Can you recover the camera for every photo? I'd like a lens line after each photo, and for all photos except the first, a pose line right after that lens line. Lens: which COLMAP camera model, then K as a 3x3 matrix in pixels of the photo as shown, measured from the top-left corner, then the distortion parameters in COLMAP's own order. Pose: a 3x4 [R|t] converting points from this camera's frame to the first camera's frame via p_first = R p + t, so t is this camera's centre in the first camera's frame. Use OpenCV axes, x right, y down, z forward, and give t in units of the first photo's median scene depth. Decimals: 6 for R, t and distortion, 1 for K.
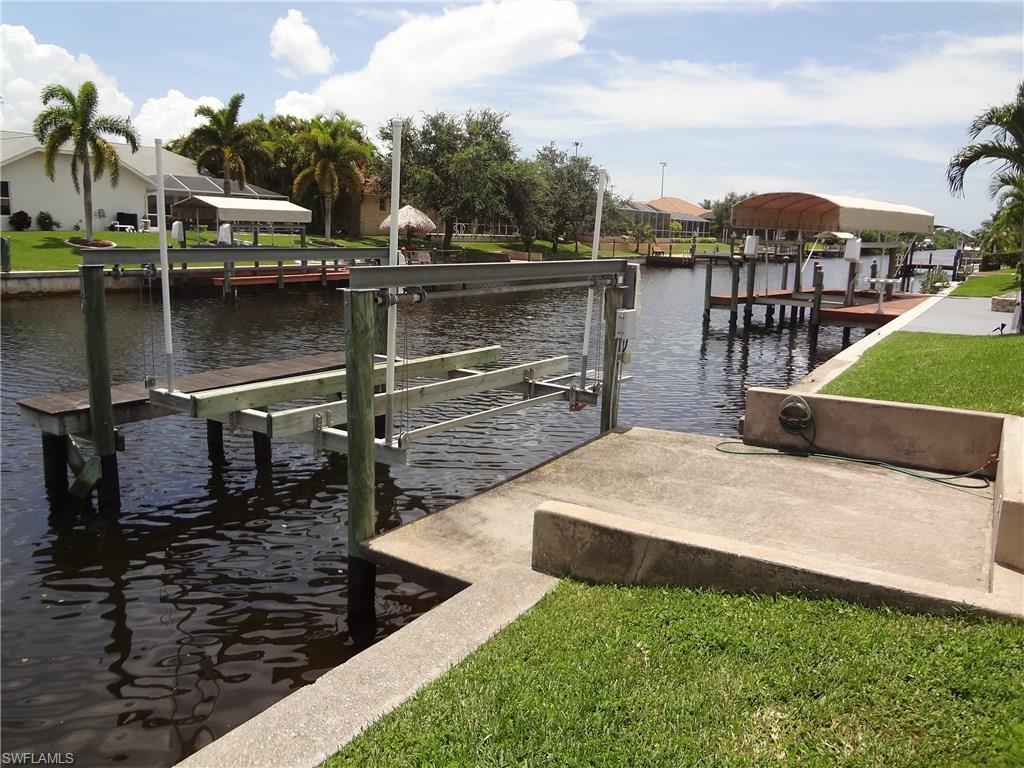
lens RADIAL K [[757.2, 0, 509.1], [0, 757.2, 373.2], [0, 0, 1]] dist [-0.041207, -0.004546]
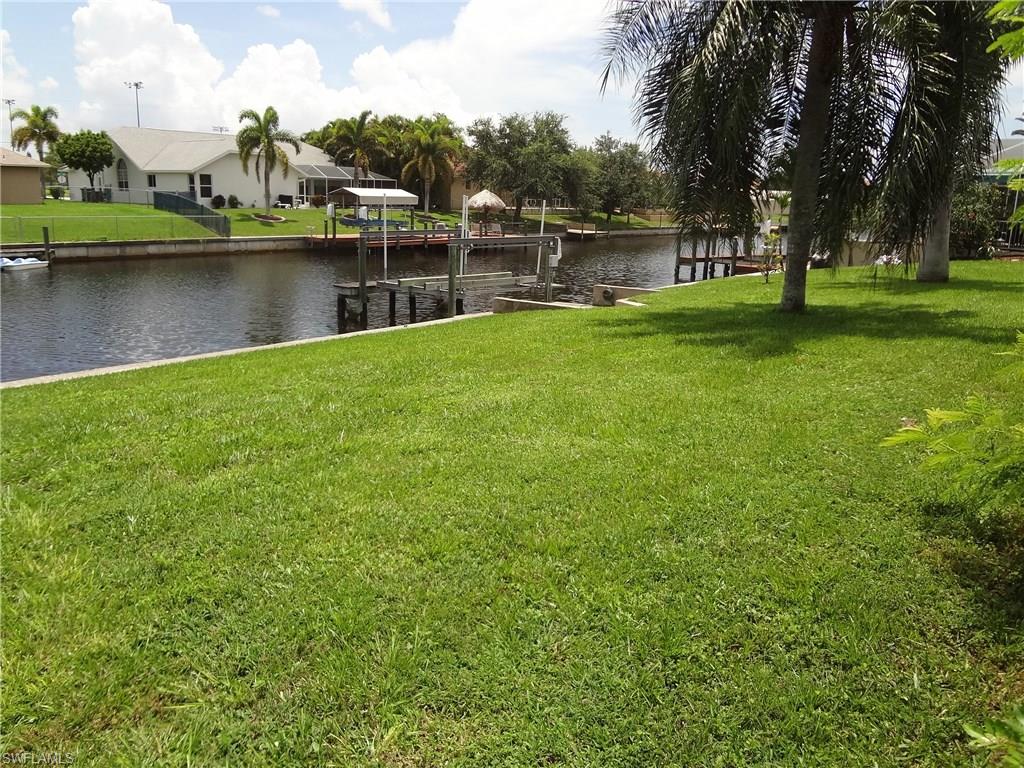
lens RADIAL K [[776.4, 0, 502.6], [0, 776.4, 380.4], [0, 0, 1]] dist [-0.049460, -0.004103]
pose [[0.992262, 0.028253, -0.120909, 0.074795], [-0.022386, 0.998518, 0.049611, 0.051068], [0.122131, -0.046521, 0.991423, -0.395970]]
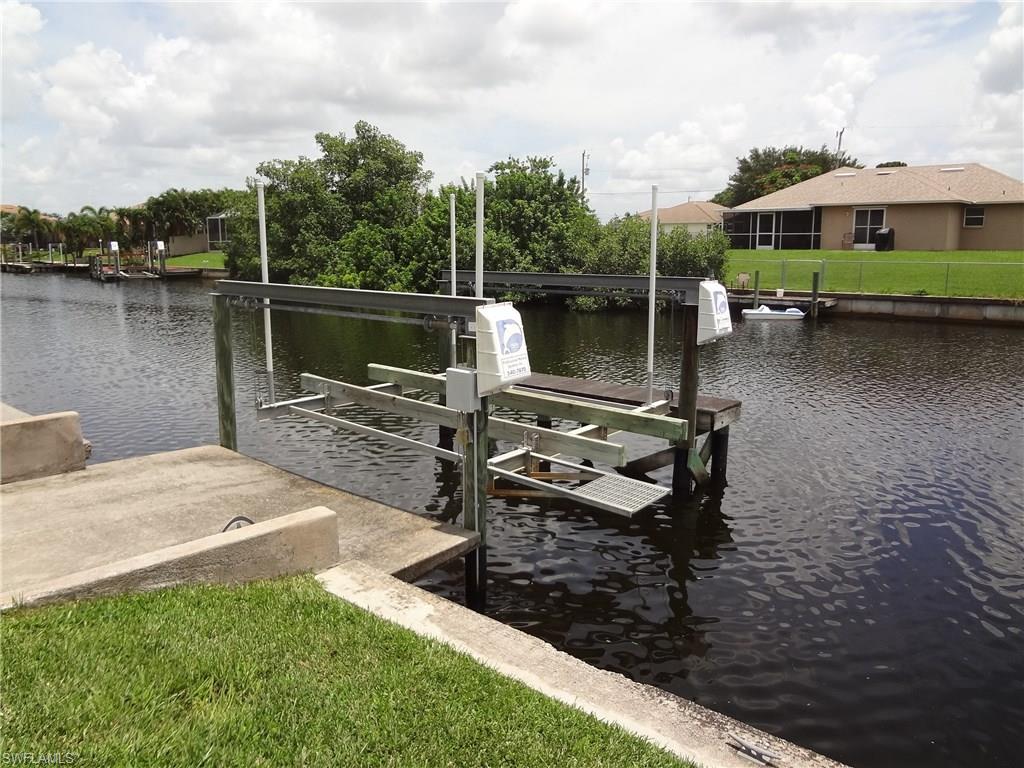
lens RADIAL K [[760.9, 0, 514.6], [0, 760.9, 360.7], [0, 0, 1]] dist [-0.034125, -0.003216]
pose [[-0.144157, 0.120635, -0.982174, 0.202074], [-0.172166, 0.974346, 0.144943, -0.048130], [0.974463, 0.189992, -0.119690, 0.271503]]
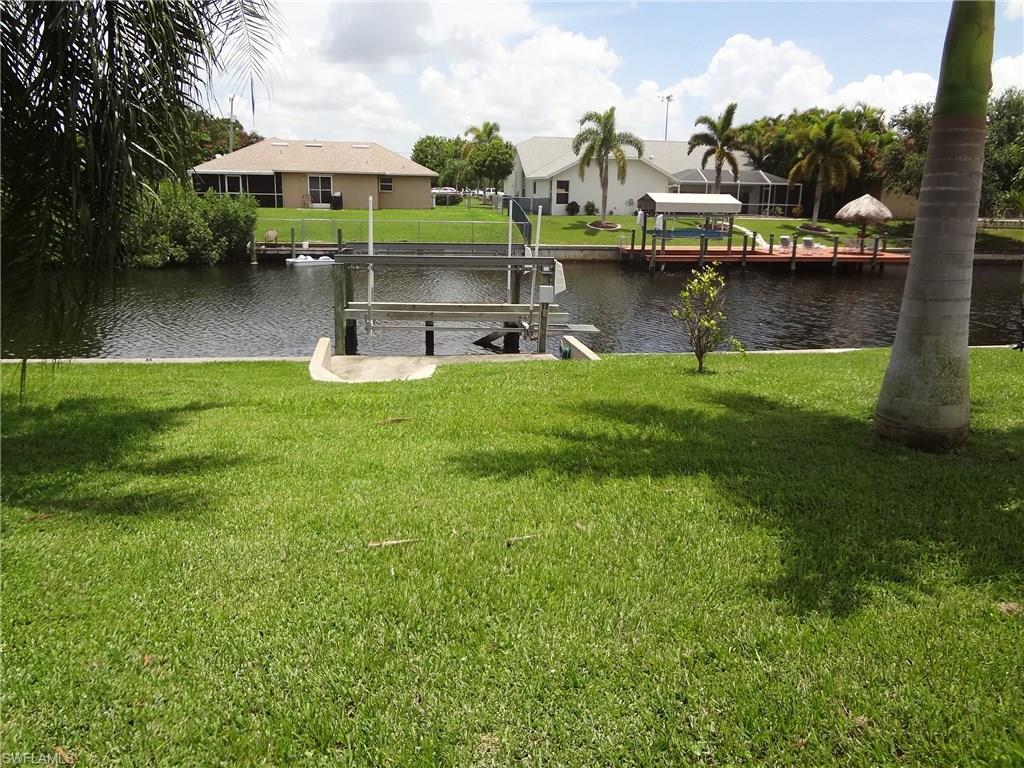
lens RADIAL K [[760.9, 0, 514.6], [0, 760.9, 360.7], [0, 0, 1]] dist [-0.034125, -0.003216]
pose [[0.670221, 0.143959, -0.728066, 0.336707], [-0.131928, 0.988493, 0.074006, -0.007771], [0.730342, 0.046452, 0.681501, -0.058892]]
